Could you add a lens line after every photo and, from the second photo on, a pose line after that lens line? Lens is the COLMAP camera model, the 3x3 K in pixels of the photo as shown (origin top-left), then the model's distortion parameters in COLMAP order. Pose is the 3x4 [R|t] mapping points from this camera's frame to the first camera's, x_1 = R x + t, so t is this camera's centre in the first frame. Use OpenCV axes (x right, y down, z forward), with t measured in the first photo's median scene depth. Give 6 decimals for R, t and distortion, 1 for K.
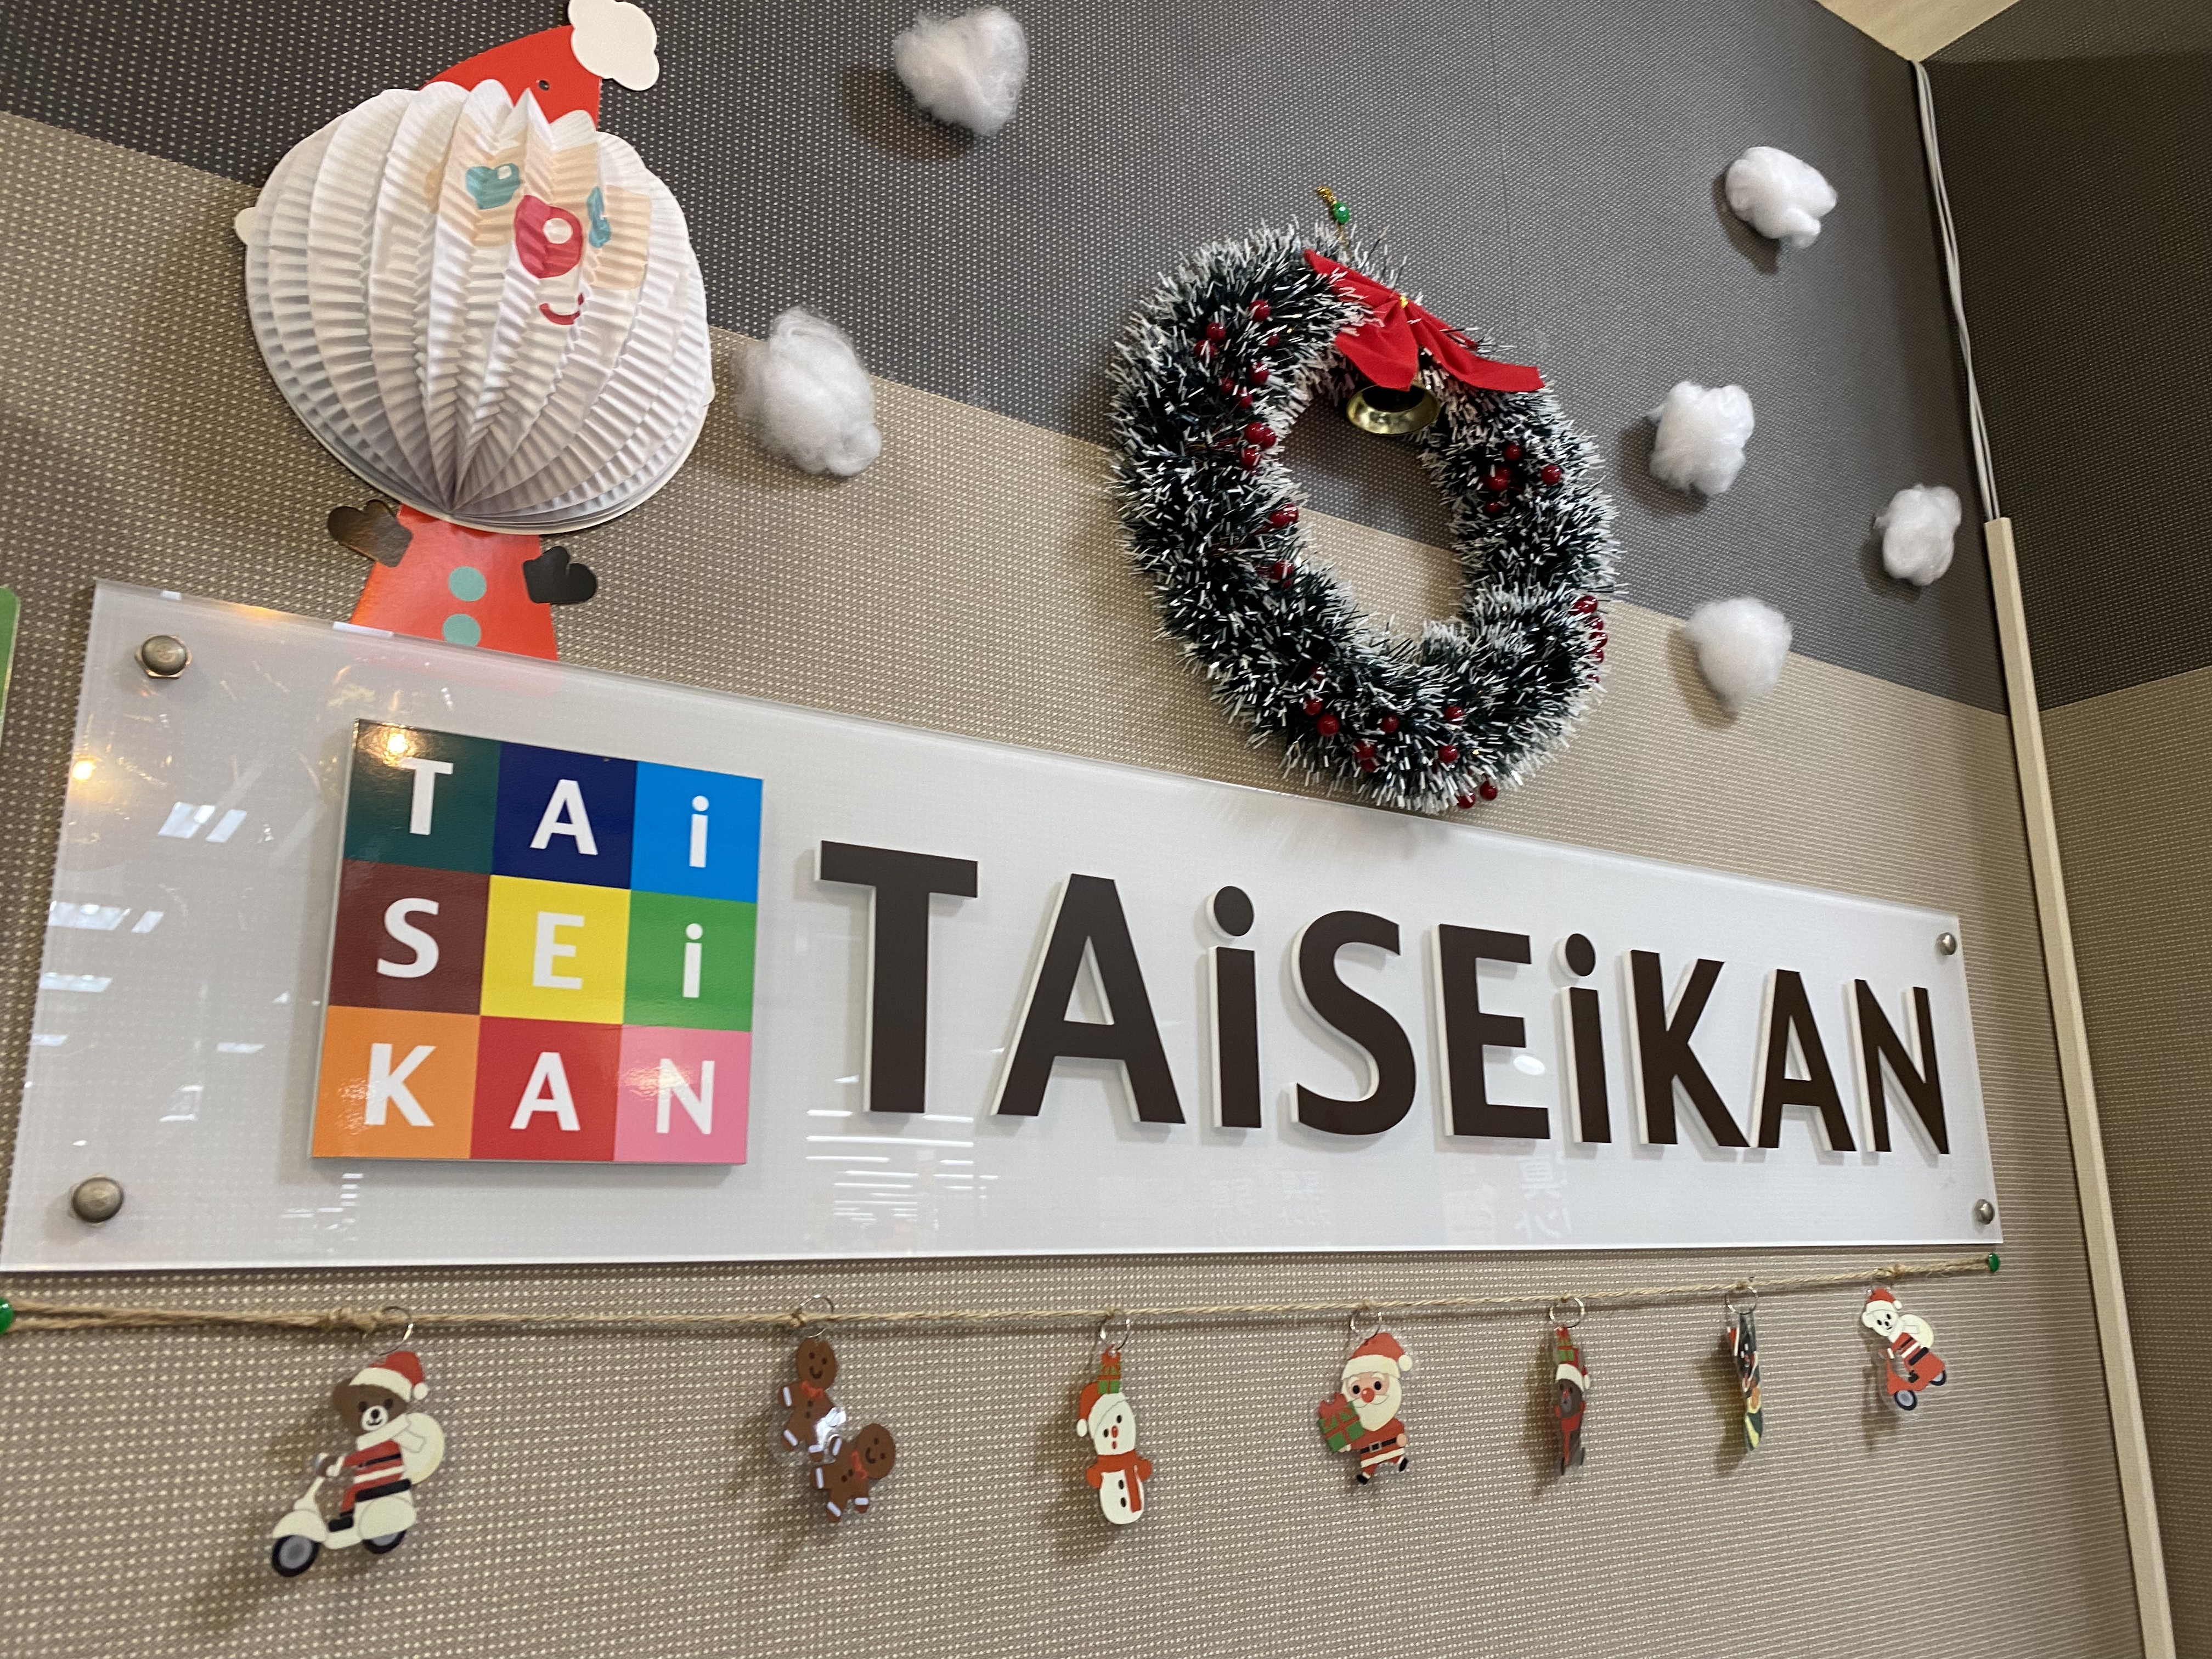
lens RADIAL K [[1684.1, 0, 1110.2], [0, 1684.1, 817.3], [0, 0, 1]] dist [0.136787, -0.248477]
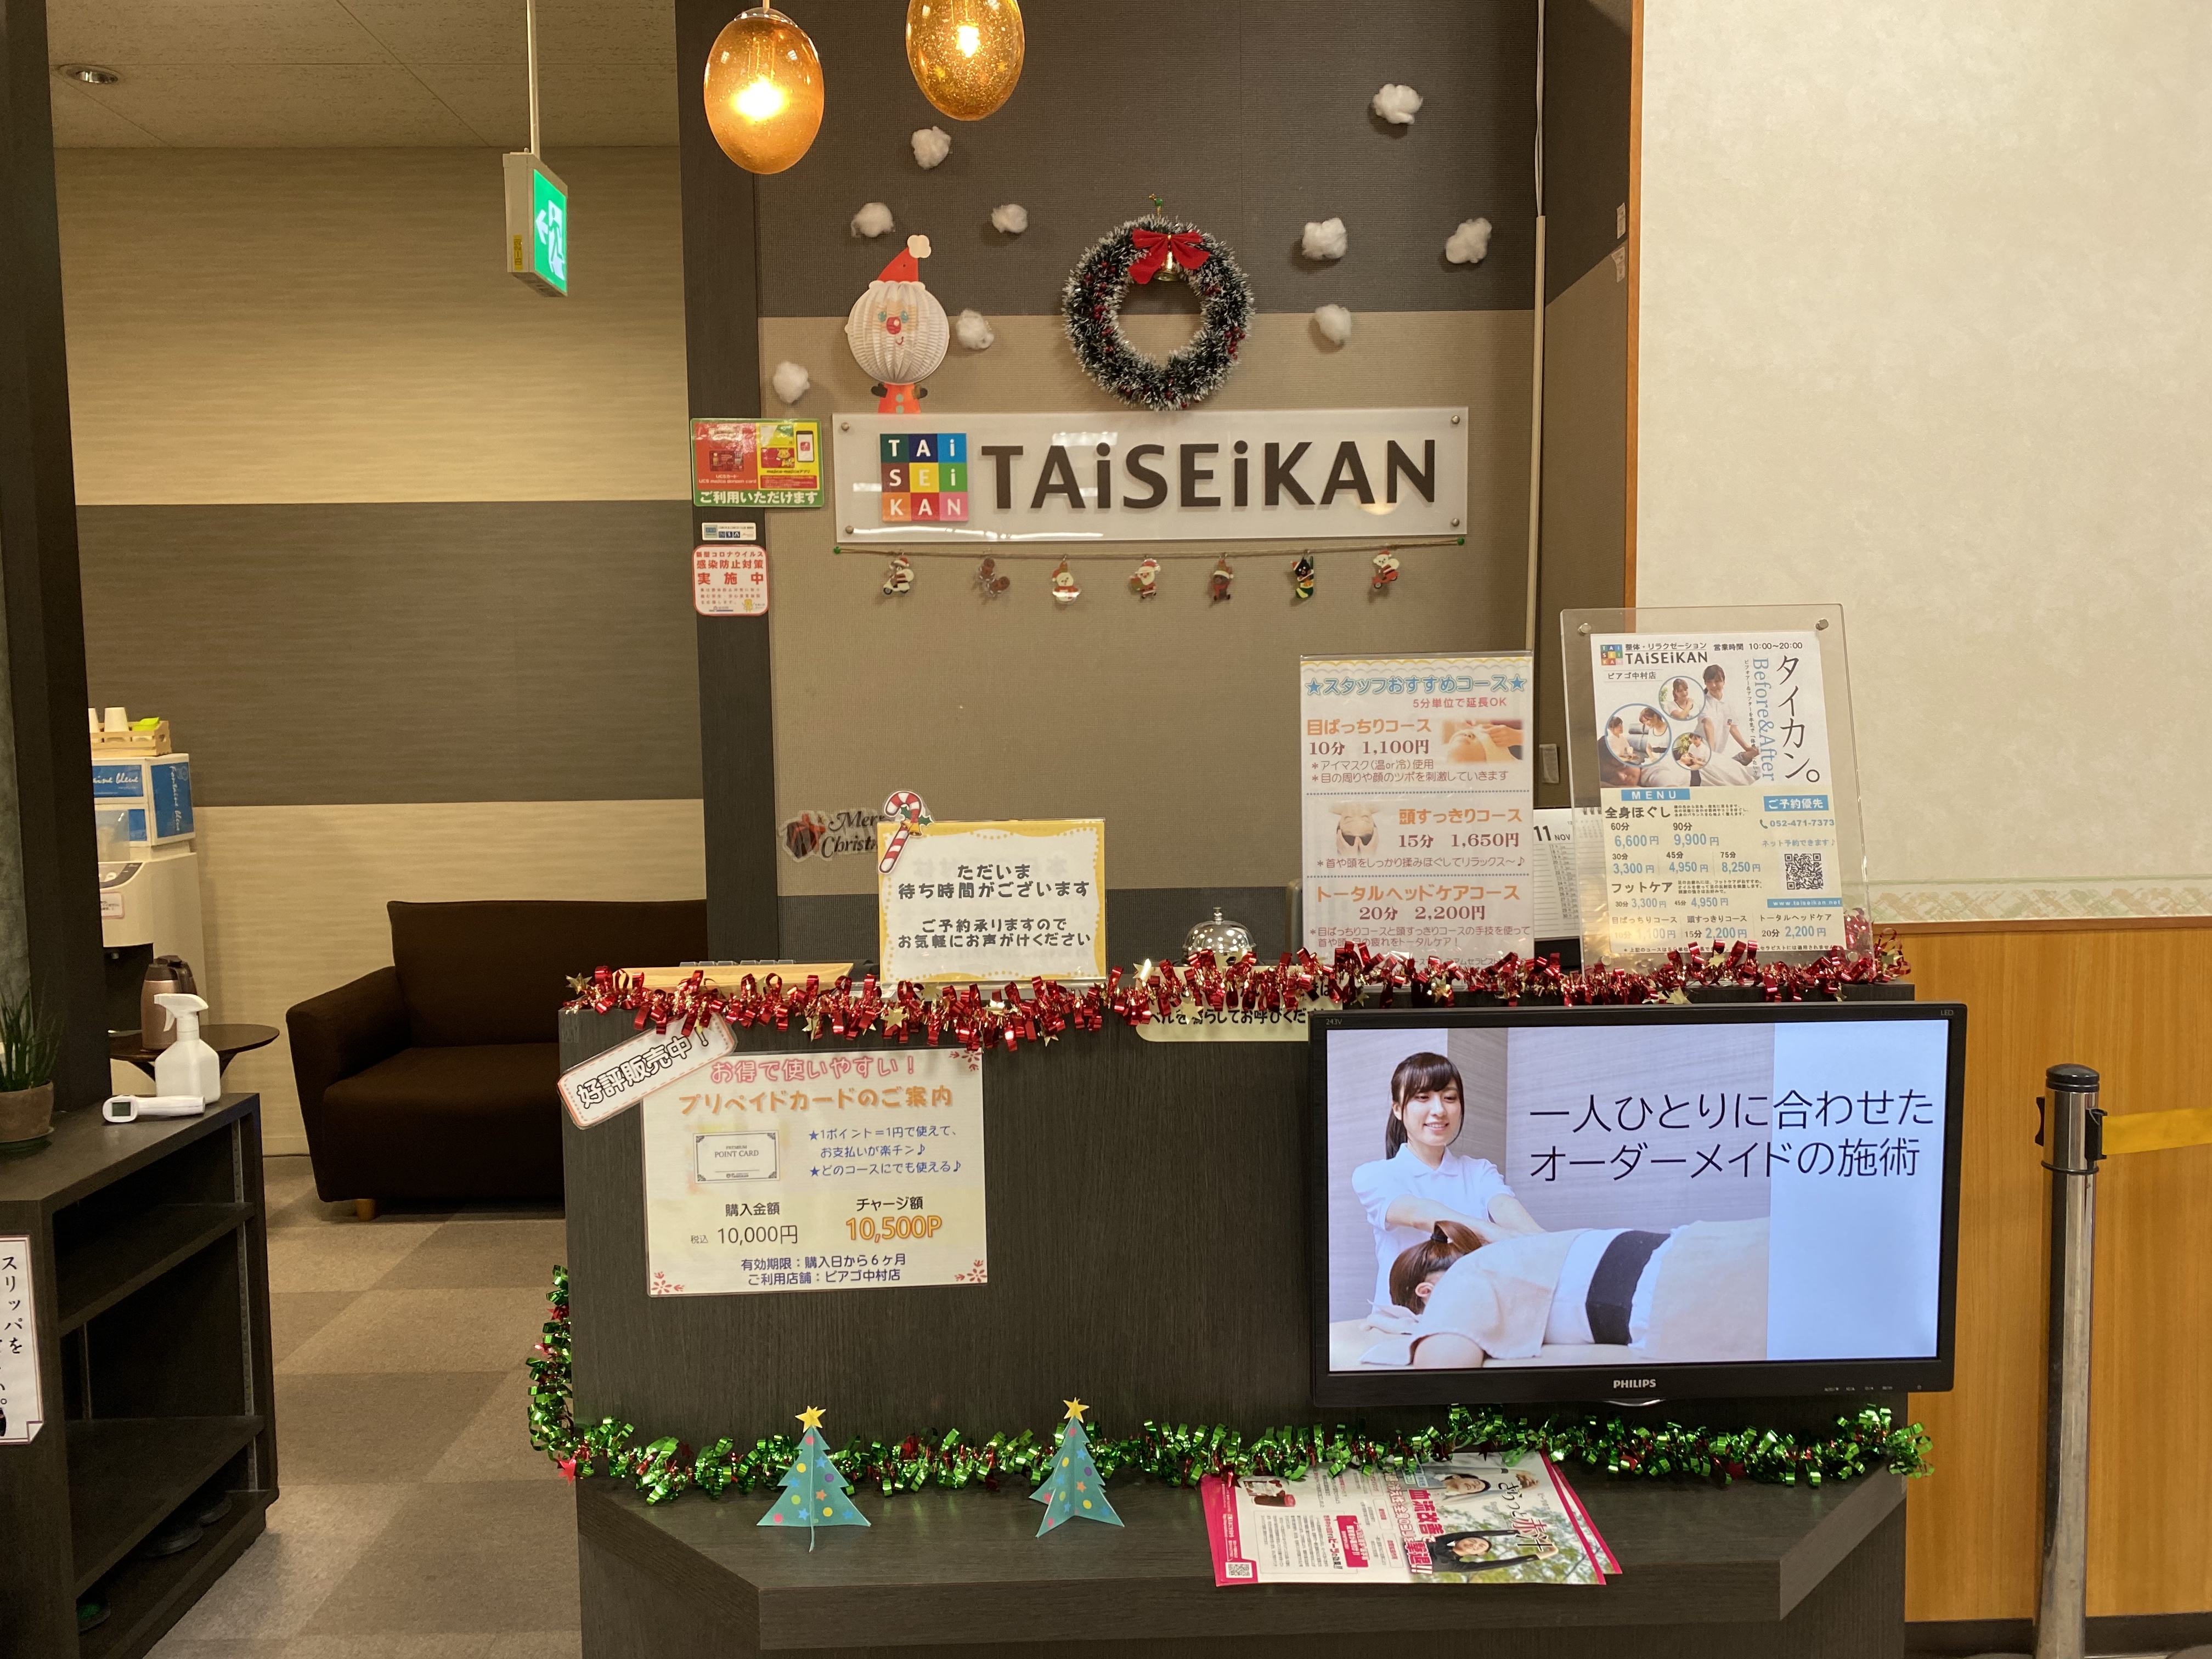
lens RADIAL K [[1684.1, 0, 1110.2], [0, 1684.1, 817.3], [0, 0, 1]] dist [0.136787, -0.248477]
pose [[0.819848, 0.049836, -0.570408, 2.165813], [0.141258, 0.947809, 0.285839, -0.230413], [0.554883, -0.314919, 0.770020, -2.024047]]
